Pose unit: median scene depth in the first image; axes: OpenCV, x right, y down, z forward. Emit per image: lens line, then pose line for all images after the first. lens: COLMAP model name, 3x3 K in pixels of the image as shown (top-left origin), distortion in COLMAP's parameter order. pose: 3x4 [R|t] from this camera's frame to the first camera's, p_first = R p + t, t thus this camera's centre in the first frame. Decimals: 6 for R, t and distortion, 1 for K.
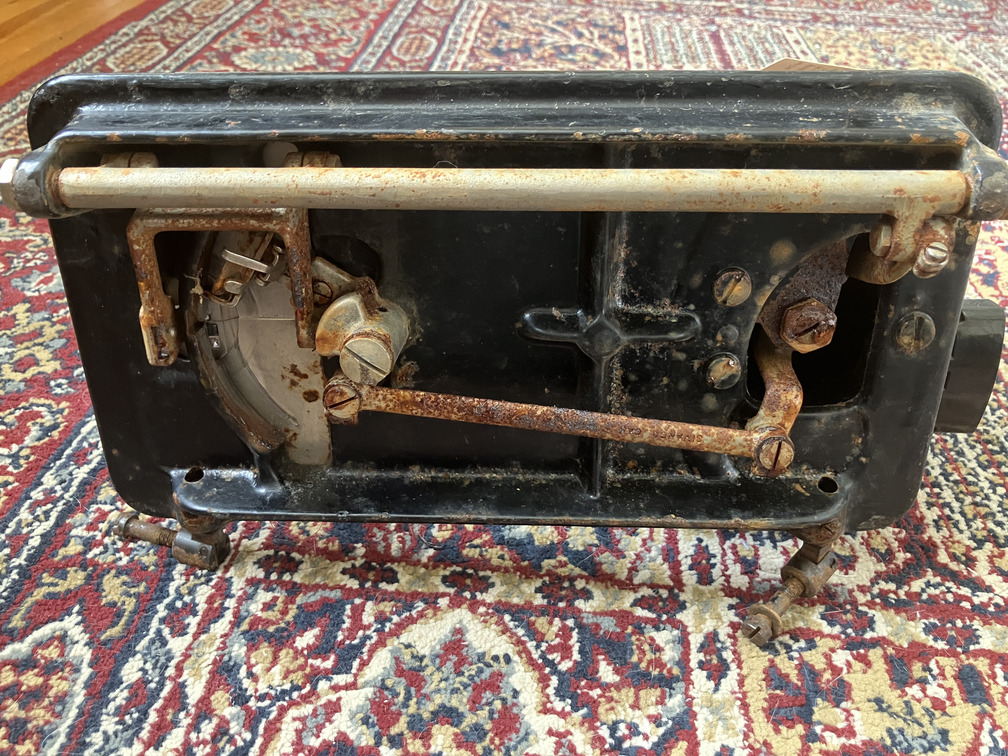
lens RADIAL K [[855.0, 0, 504.2], [0, 855.0, 376.5], [0, 0, 1]] dist [0.024992, -0.059382]
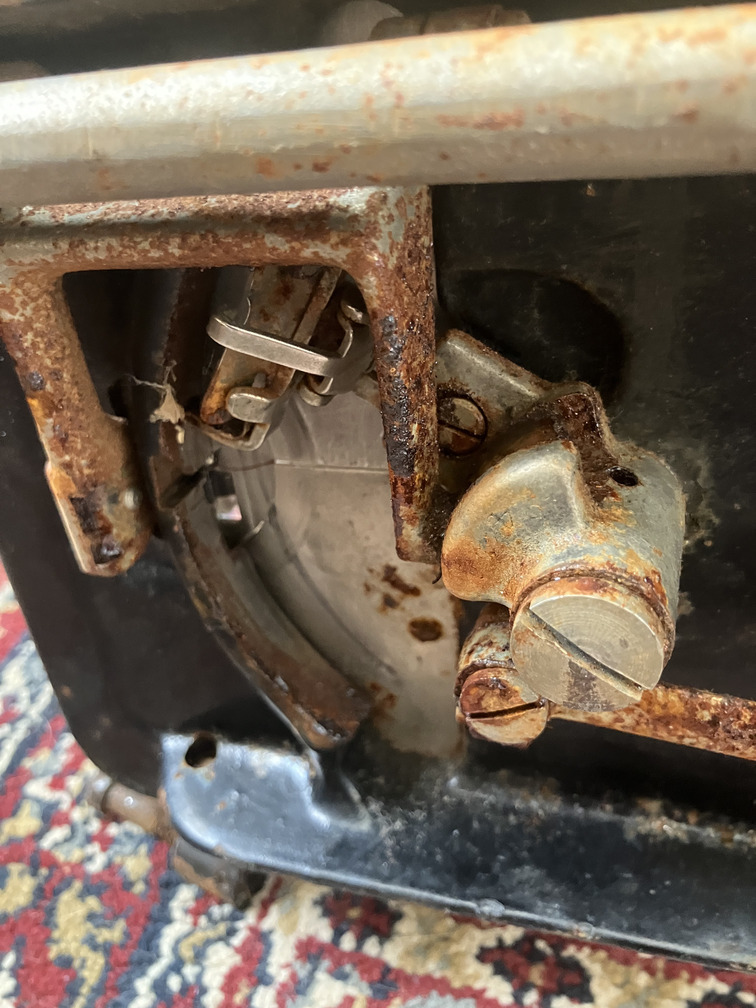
lens RADIAL K [[855.0, 0, 375.2], [0, 855.0, 507.3], [0, 0, 1]] dist [0.024992, -0.059382]
pose [[0.960370, 0.054819, -0.273283, -0.133294], [-0.019556, 0.991304, 0.130128, -0.102793], [0.278040, -0.119626, 0.953091, 0.576040]]
